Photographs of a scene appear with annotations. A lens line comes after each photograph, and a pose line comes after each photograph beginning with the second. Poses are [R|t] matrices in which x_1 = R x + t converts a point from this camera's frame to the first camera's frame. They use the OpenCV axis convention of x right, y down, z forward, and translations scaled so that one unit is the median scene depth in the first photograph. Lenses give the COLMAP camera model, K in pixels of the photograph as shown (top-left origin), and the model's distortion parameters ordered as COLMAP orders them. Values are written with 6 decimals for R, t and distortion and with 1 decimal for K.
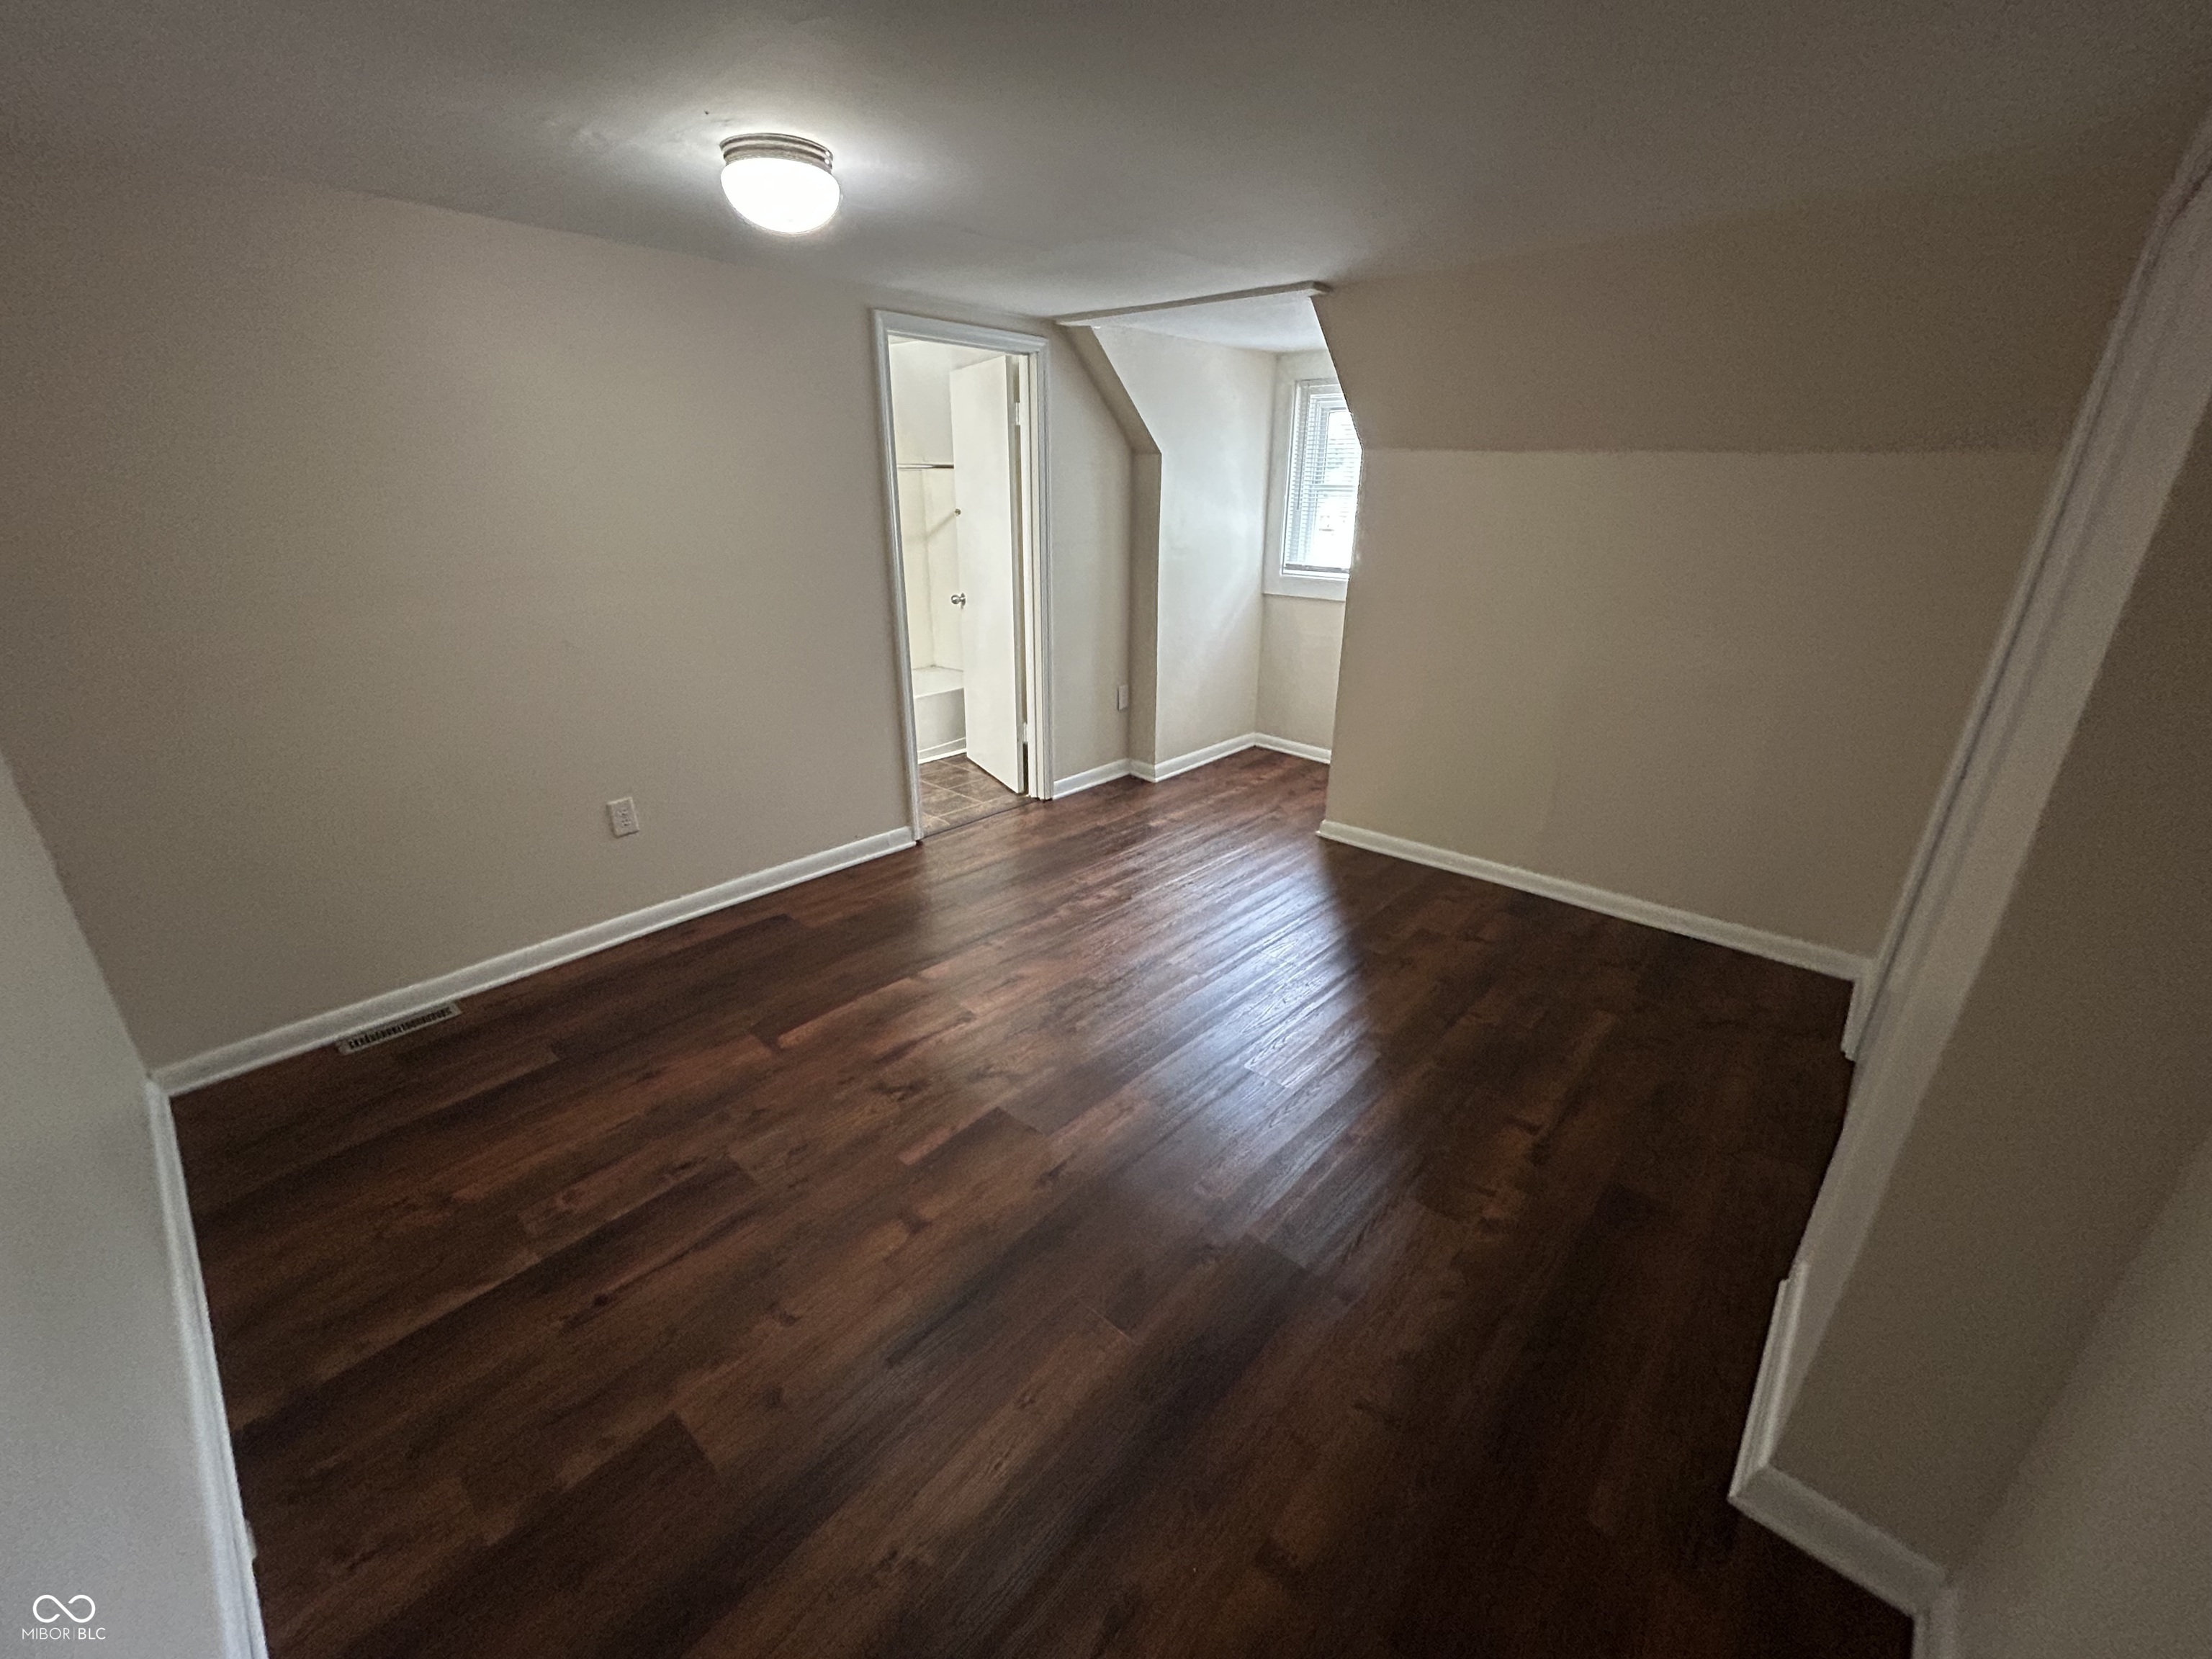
lens RADIAL K [[894.0, 0, 1108.3], [0, 894.0, 831.2], [0, 0, 1]] dist [0.002954, 0.000591]
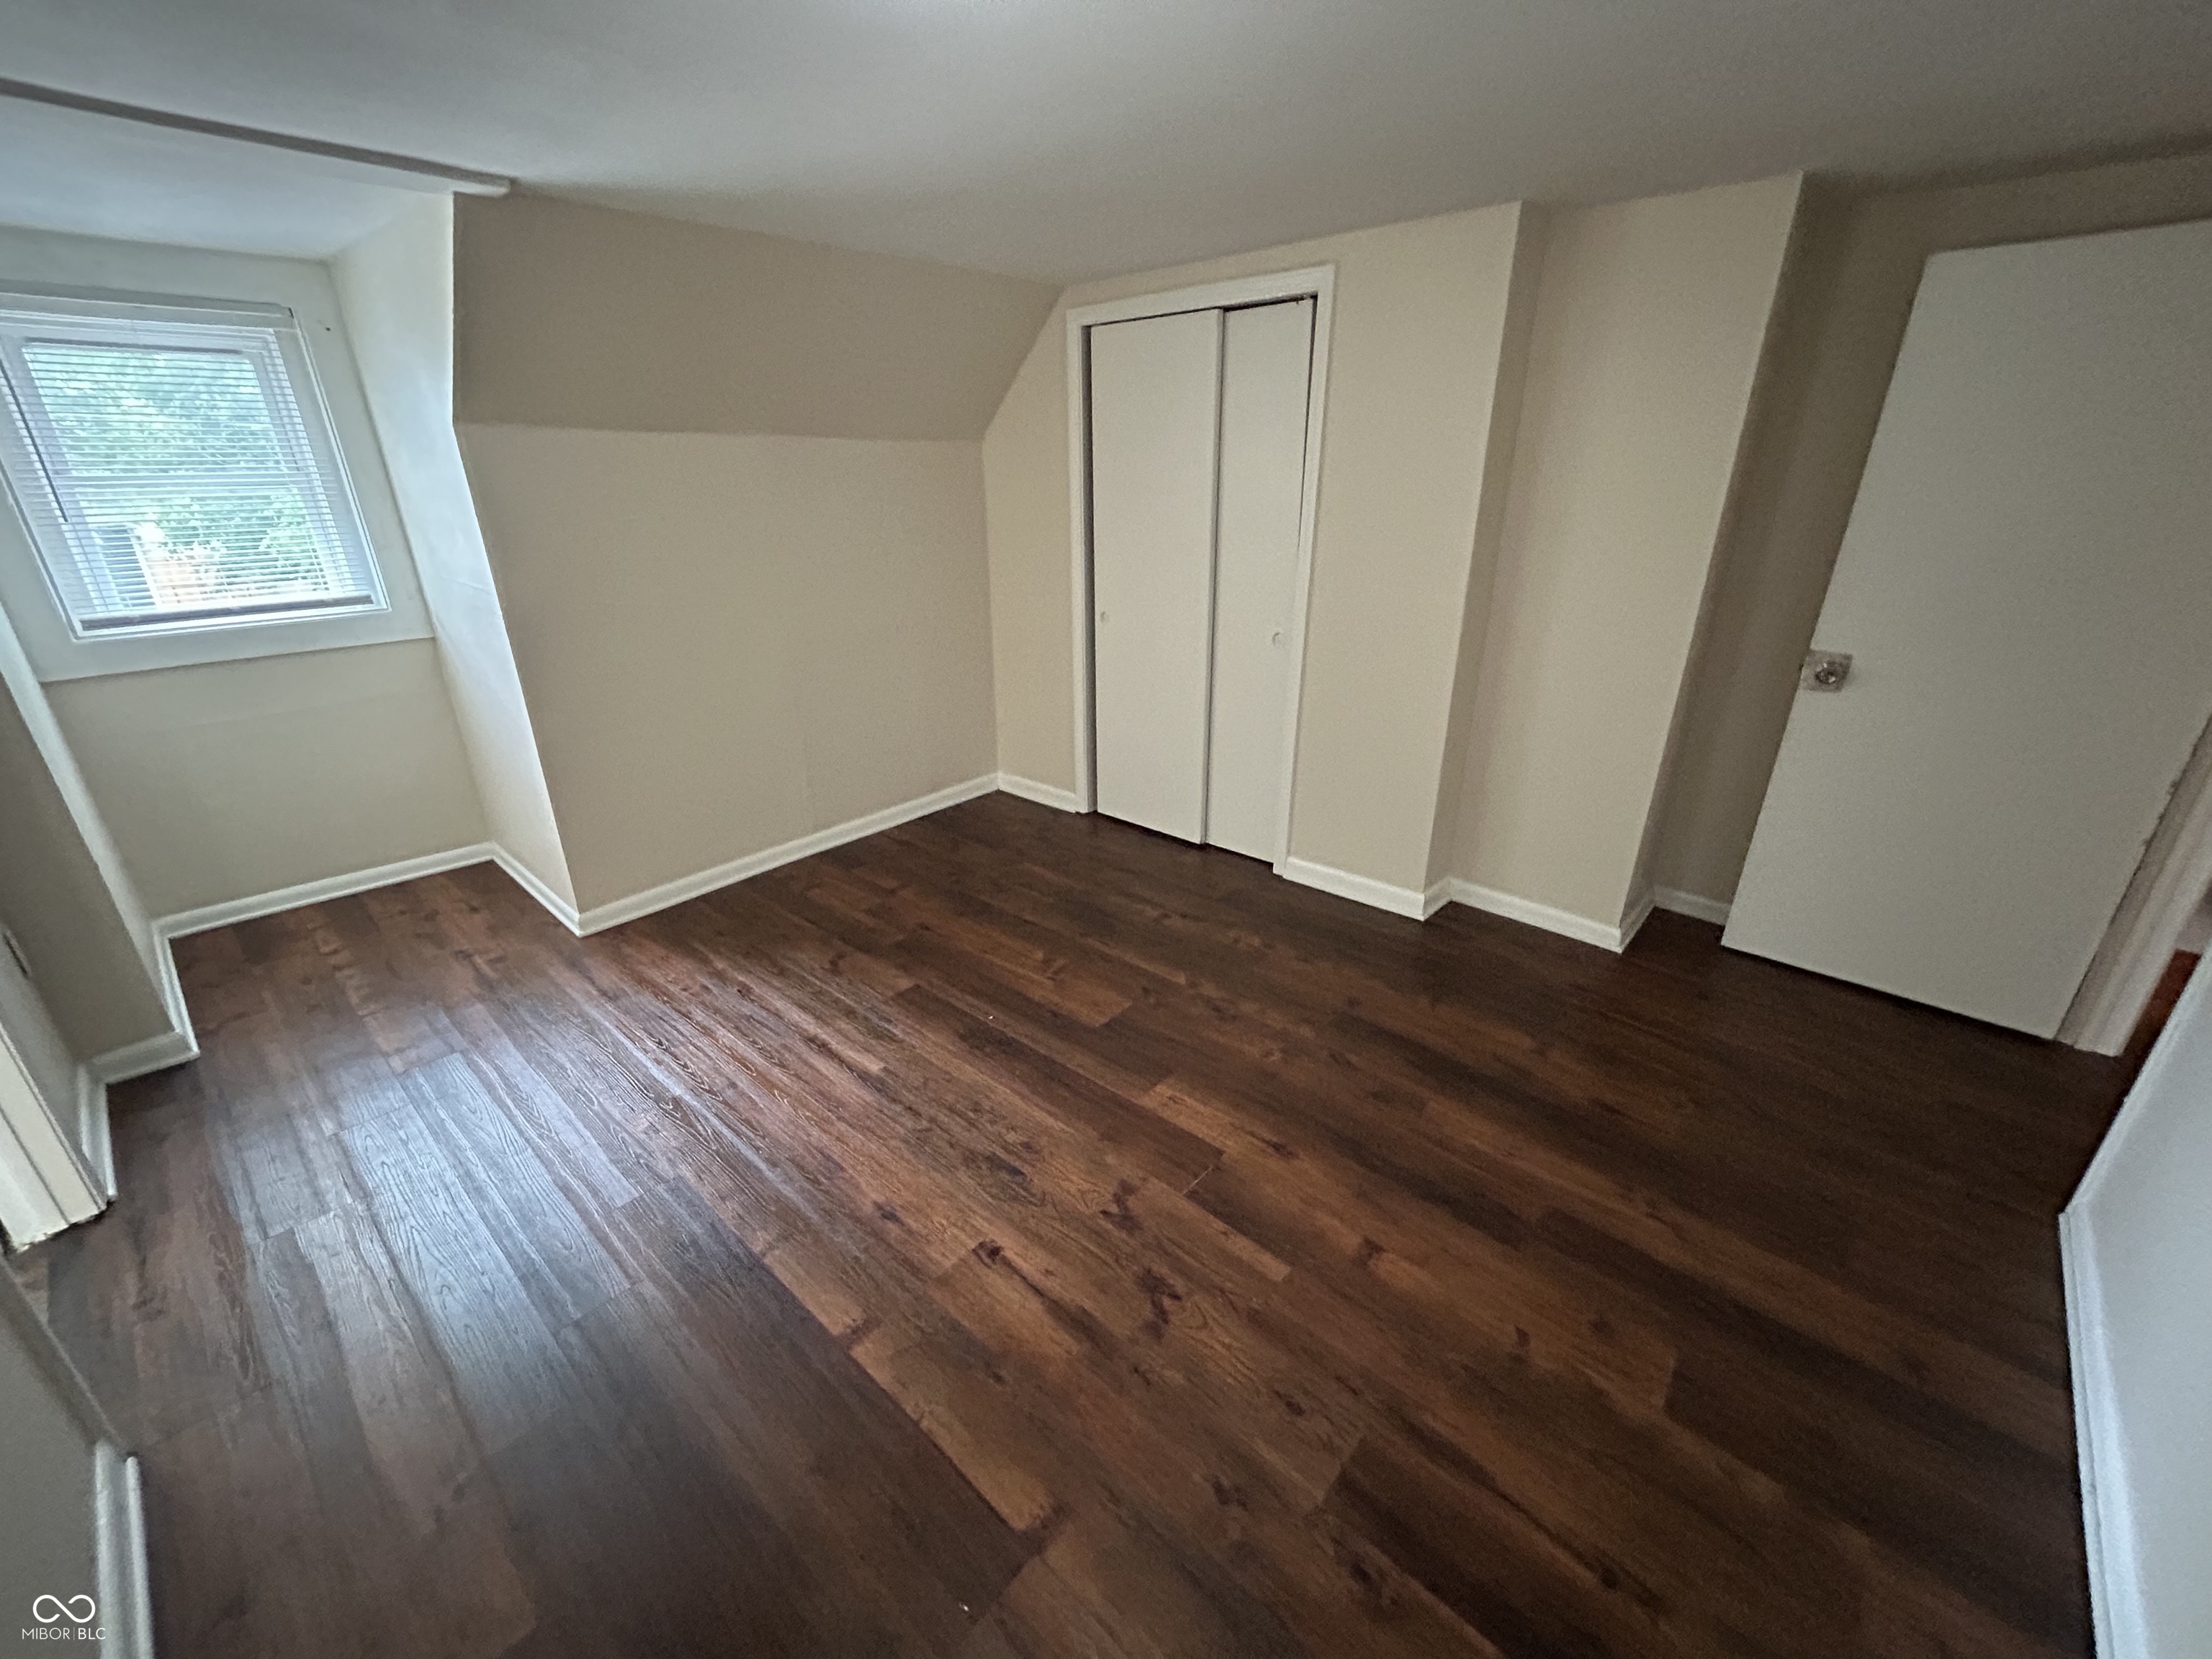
lens RADIAL K [[894.0, 0, 1099.5], [0, 894.0, 828.7], [0, 0, 1]] dist [0.002954, 0.000591]
pose [[0.000197, -0.387370, 0.921924, -0.792439], [0.371703, 0.855898, 0.359548, -0.340443], [-0.928352, 0.342611, 0.144155, 0.838452]]
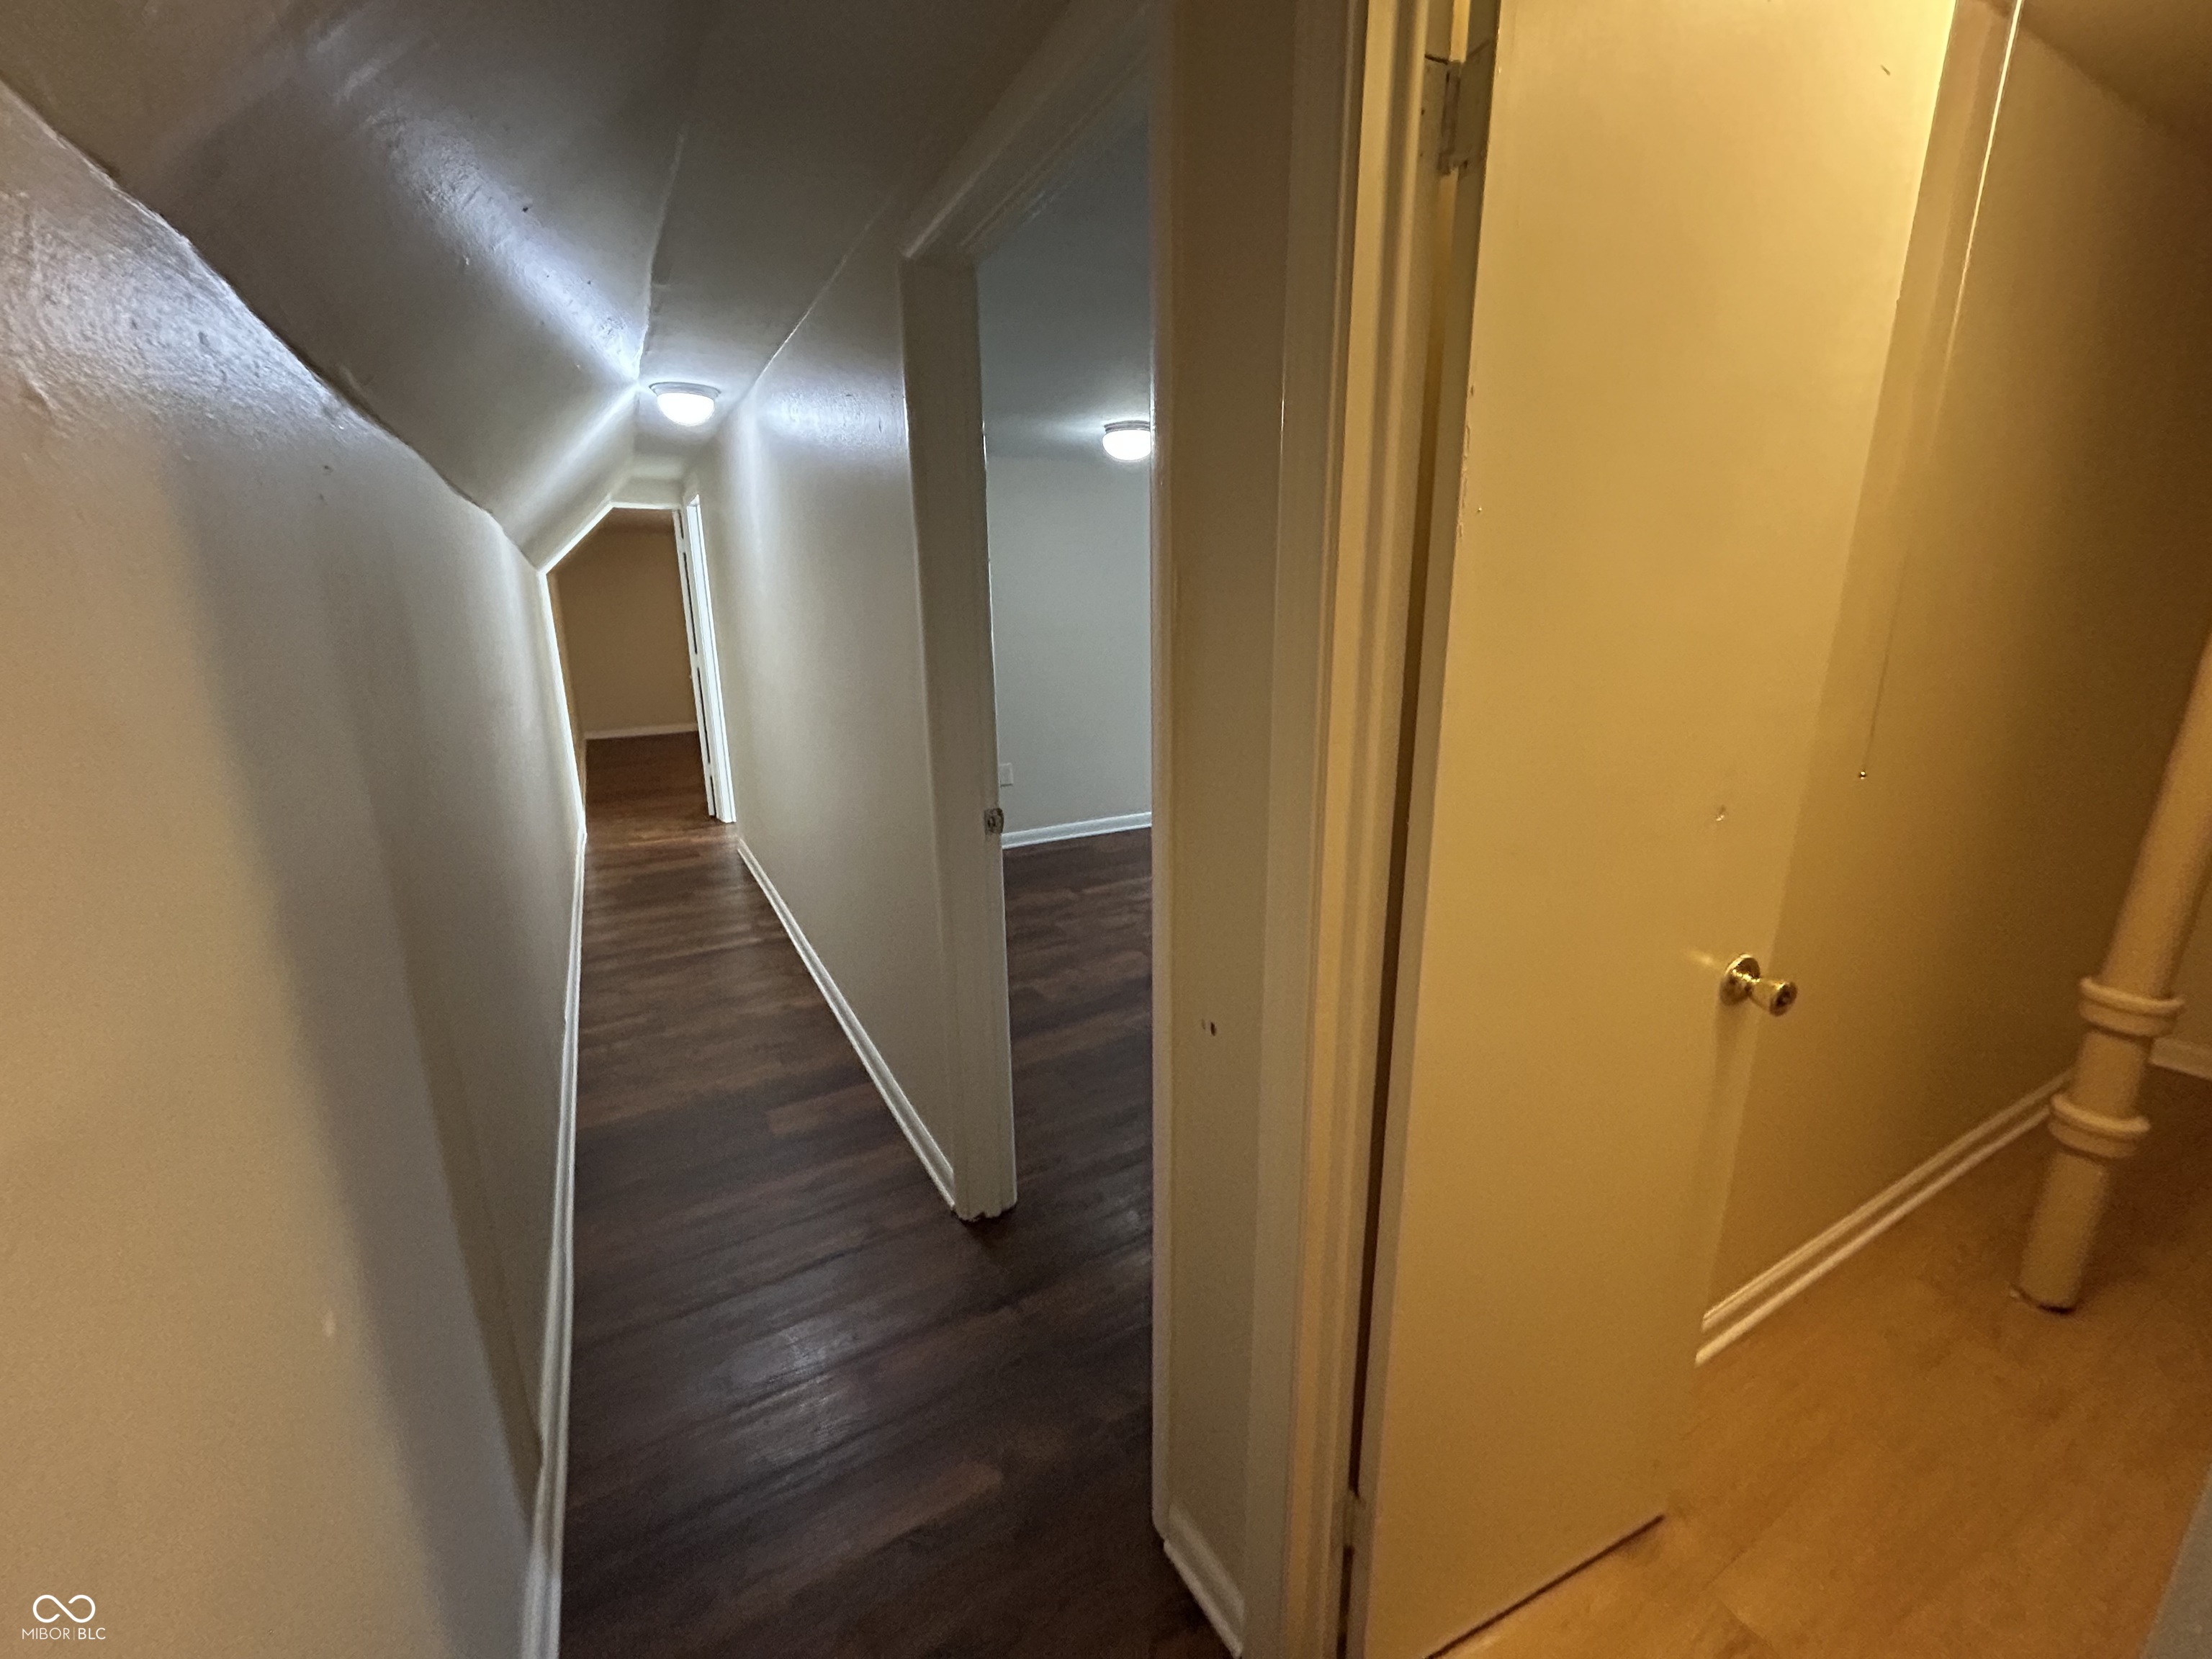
lens RADIAL K [[894.0, 0, 1106.2], [0, 894.0, 830.6], [0, 0, 1]] dist [0.002954, 0.000591]
pose [[0.950198, 0.056043, -0.306568, 0.224772], [-0.093398, 0.989693, -0.108560, 0.341599], [0.297324, 0.131787, 0.945638, -0.712718]]
